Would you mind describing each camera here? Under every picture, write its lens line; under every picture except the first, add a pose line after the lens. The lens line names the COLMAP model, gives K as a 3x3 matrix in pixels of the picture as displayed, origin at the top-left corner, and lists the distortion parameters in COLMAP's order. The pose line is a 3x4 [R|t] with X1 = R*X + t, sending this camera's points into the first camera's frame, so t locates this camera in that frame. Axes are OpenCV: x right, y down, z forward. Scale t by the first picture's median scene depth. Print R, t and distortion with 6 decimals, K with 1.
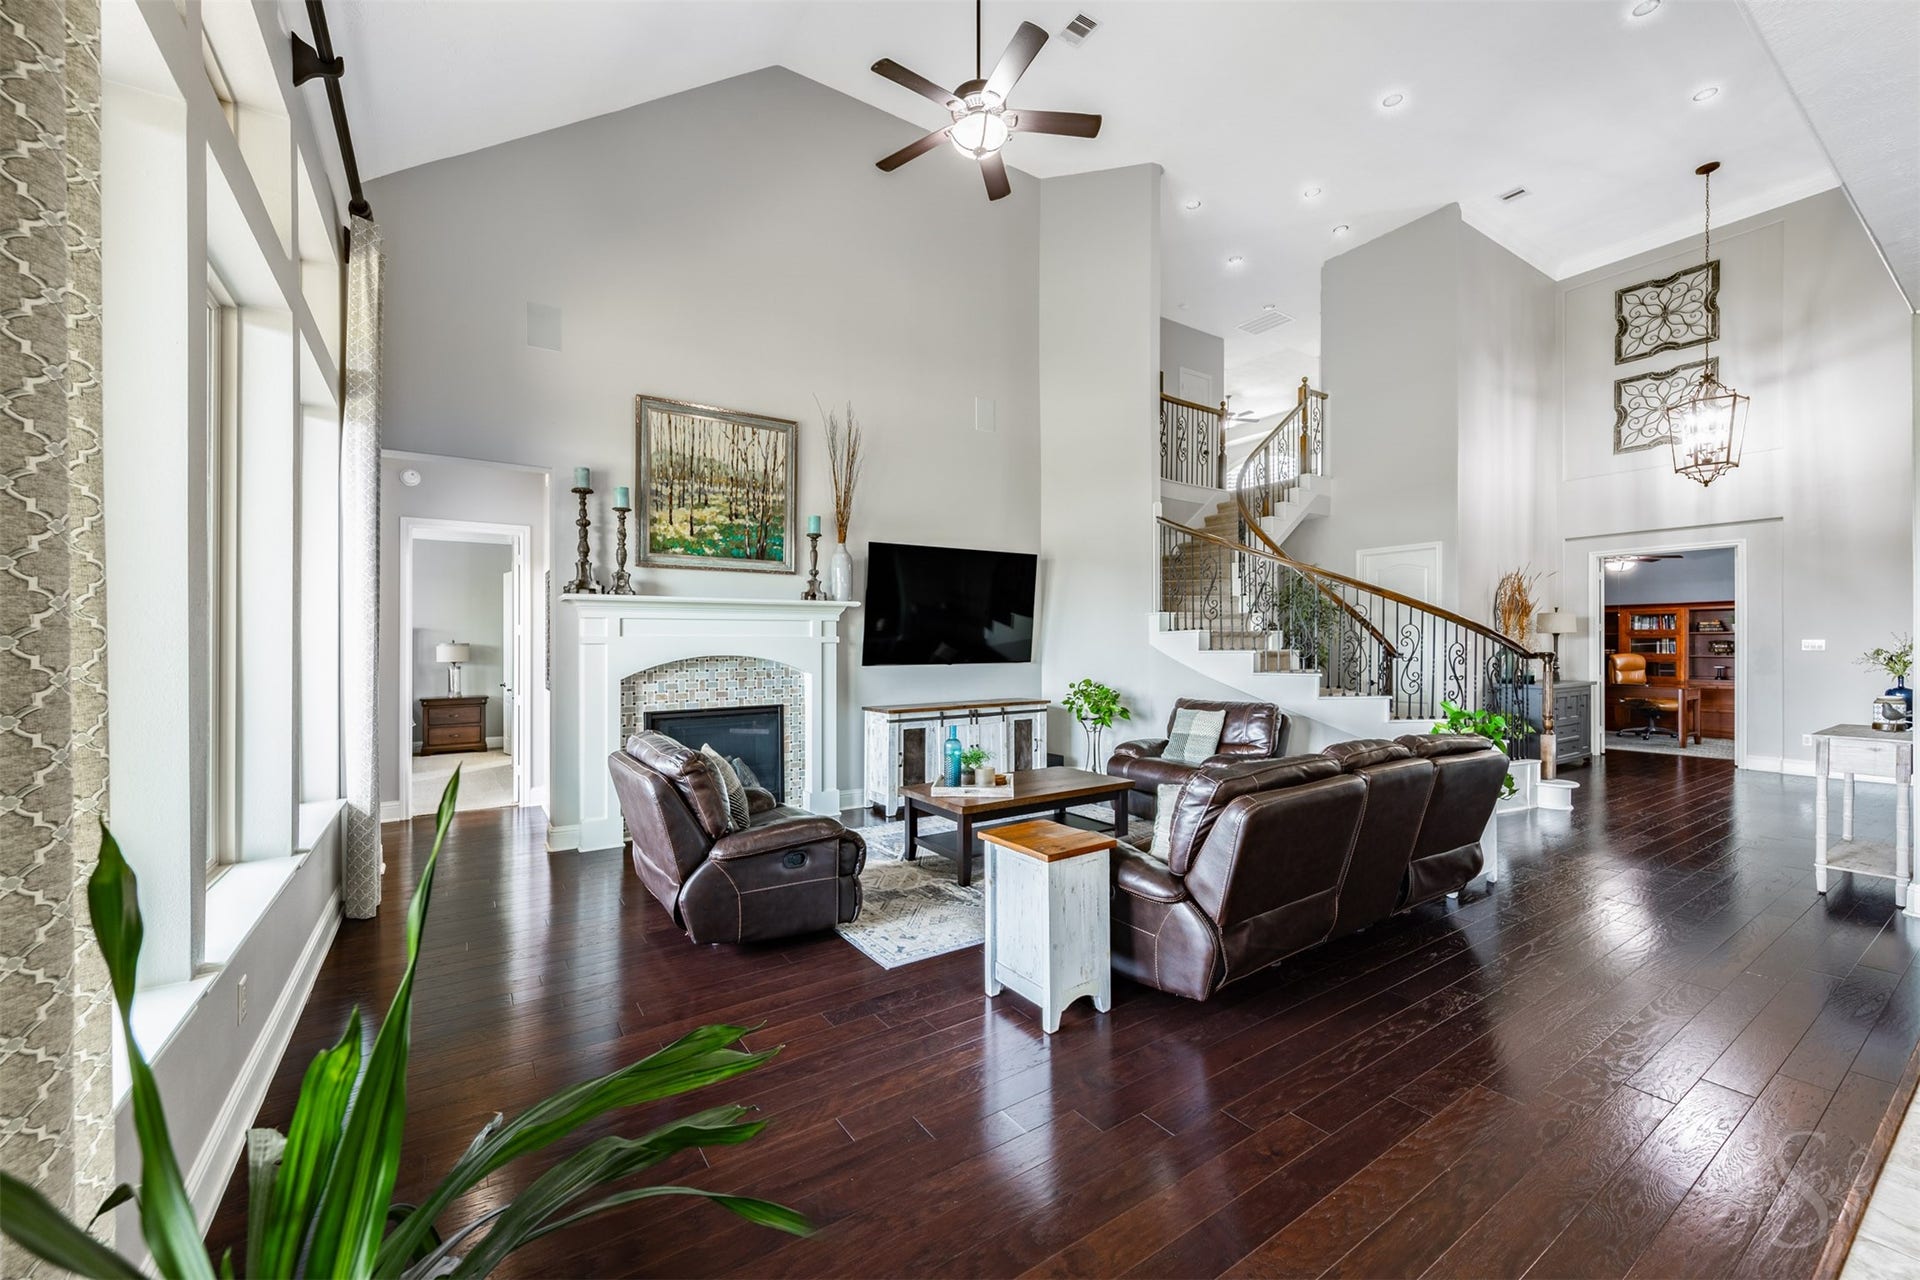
lens RADIAL K [[754.7, 0, 960.0], [0, 754.7, 640.0], [0, 0, 1]] dist [0.001867, 0.000323]
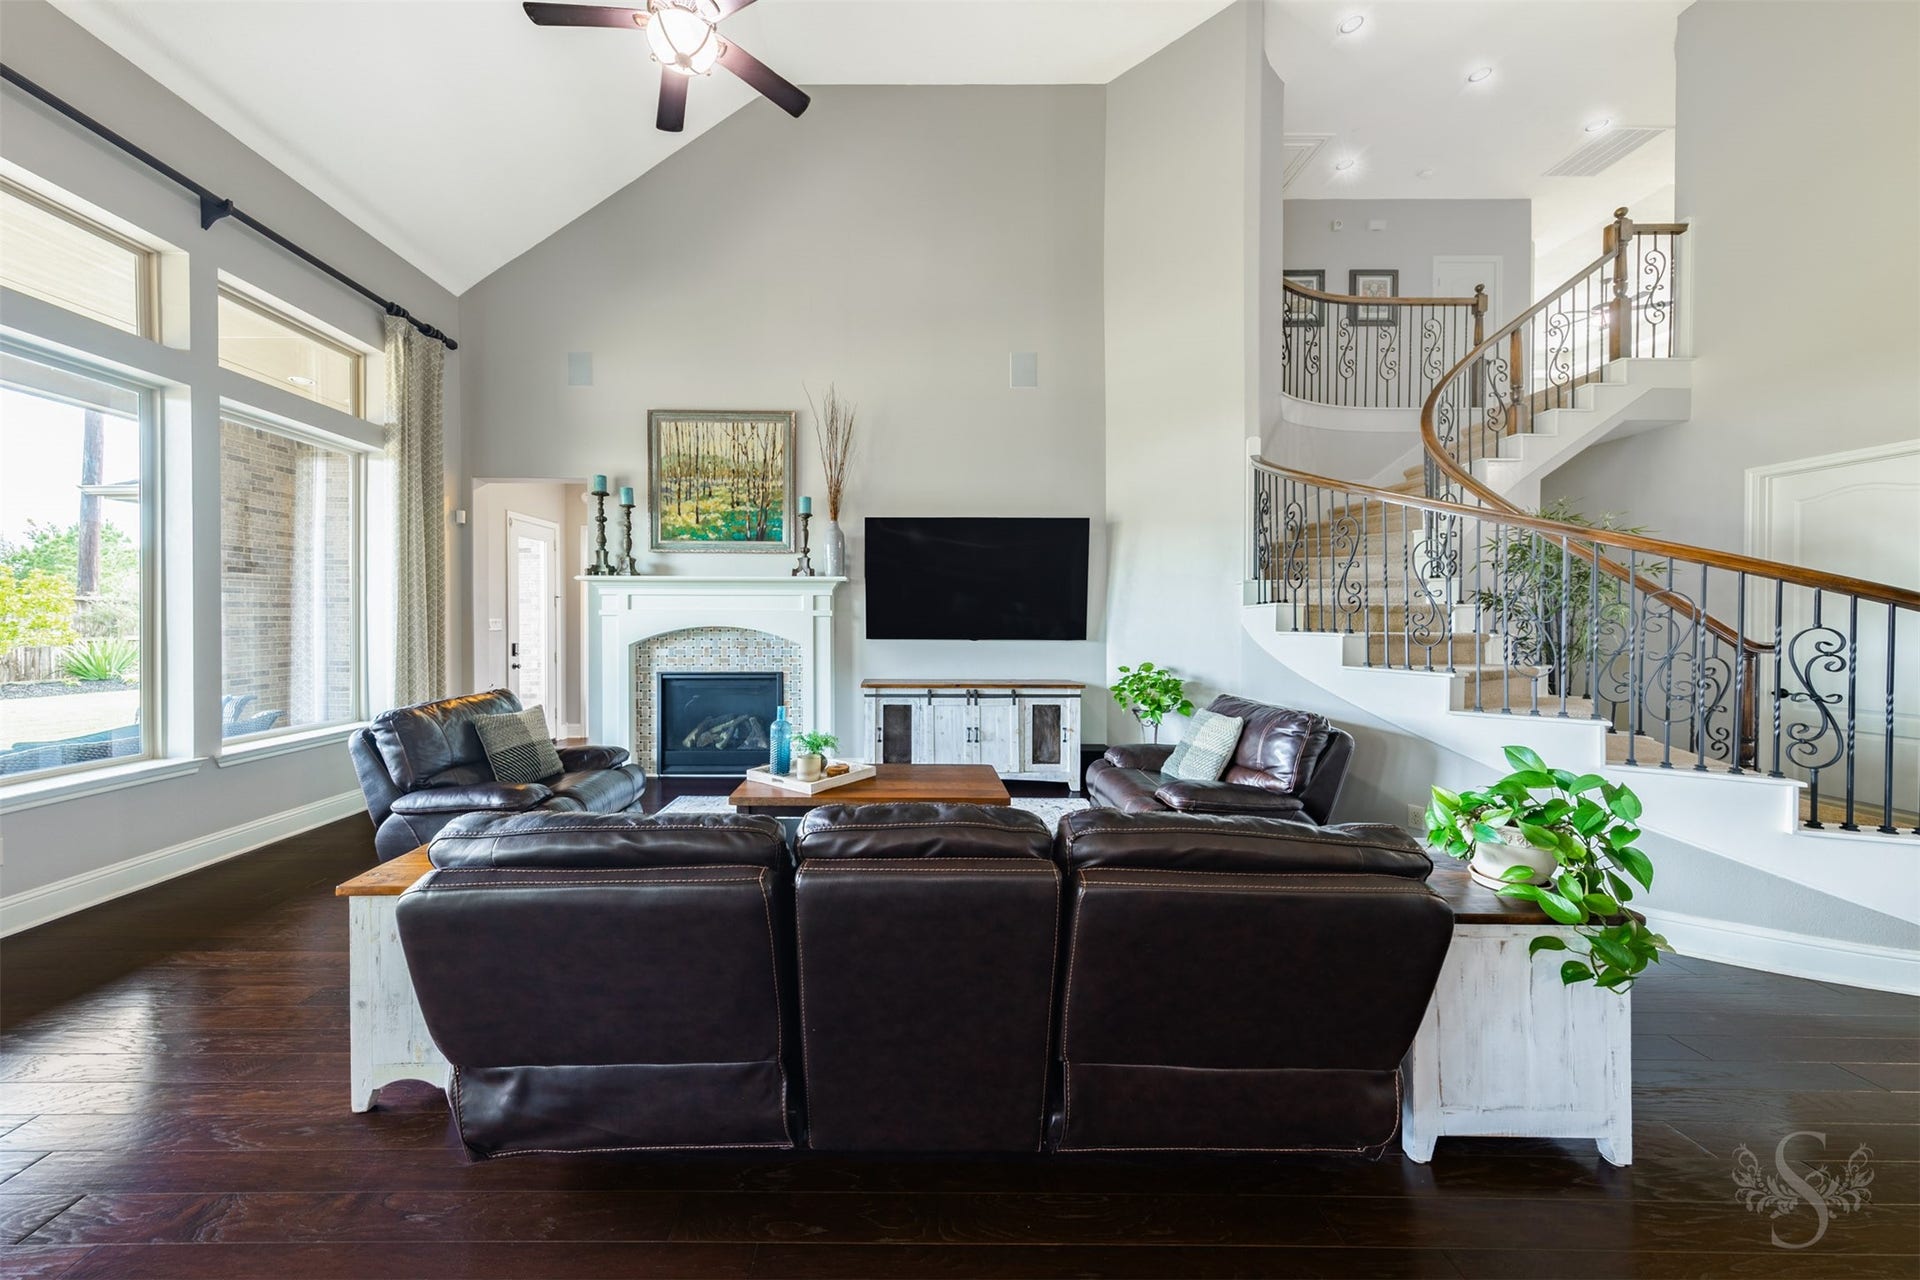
lens RADIAL K [[633.8, 0, 961.0], [0, 633.8, 621.7], [0, 0, 1]] dist [0.005019, -0.000077]
pose [[0.826201, 0.012711, -0.563231, 0.493753], [-0.006859, 0.999898, 0.012504, -0.001297], [0.563333, -0.006468, 0.826205, 0.383679]]
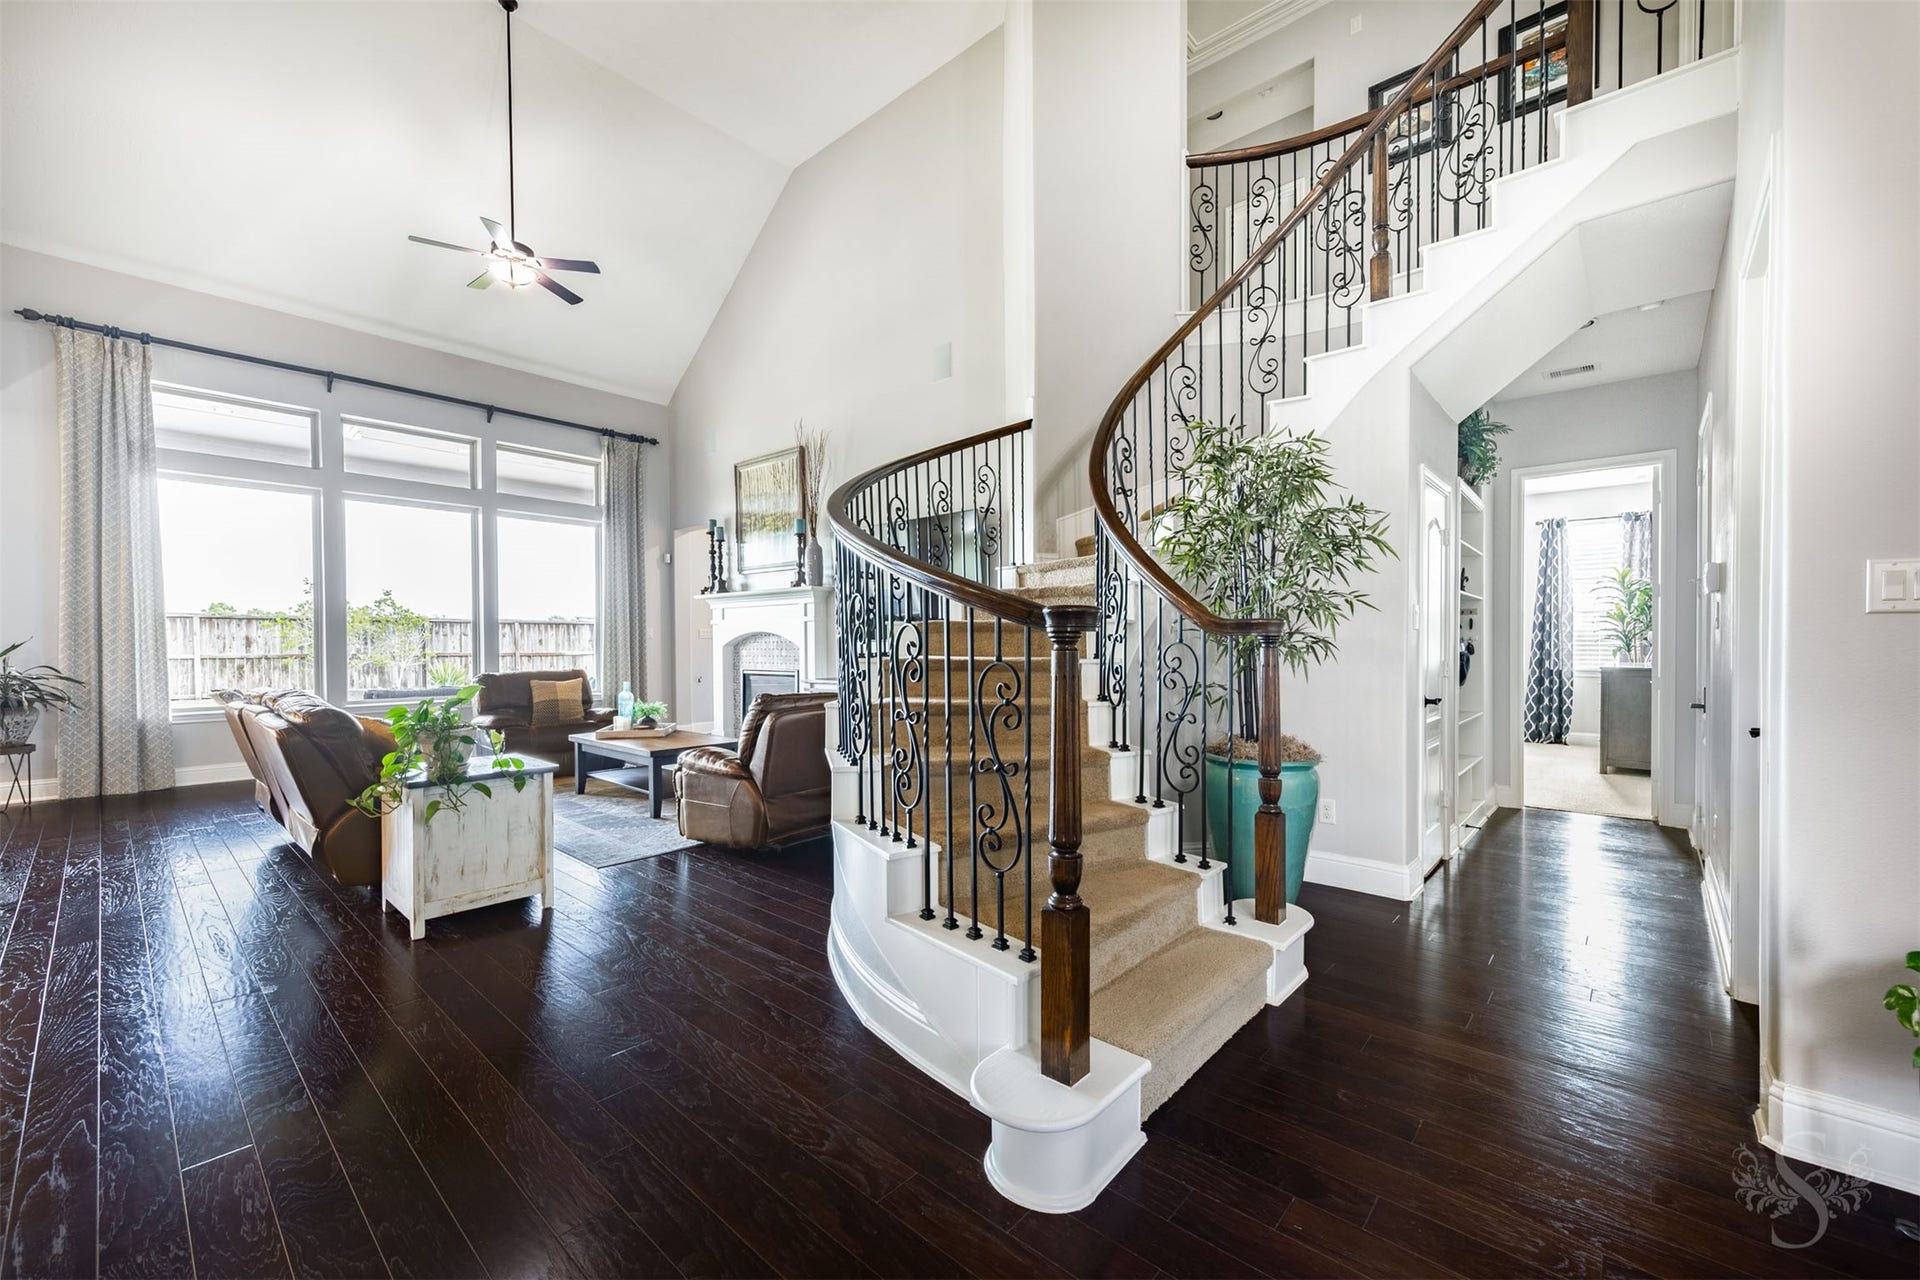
lens RADIAL K [[803.4, 0, 960.0], [0, 803.4, 640.0], [0, 0, 1]] dist [0.006913, 0.000082]
pose [[0.222715, 0.003637, -0.974877, 1.122914], [0.002528, 0.999988, 0.004308, 0.026602], [0.974880, -0.003424, 0.222703, 0.943574]]
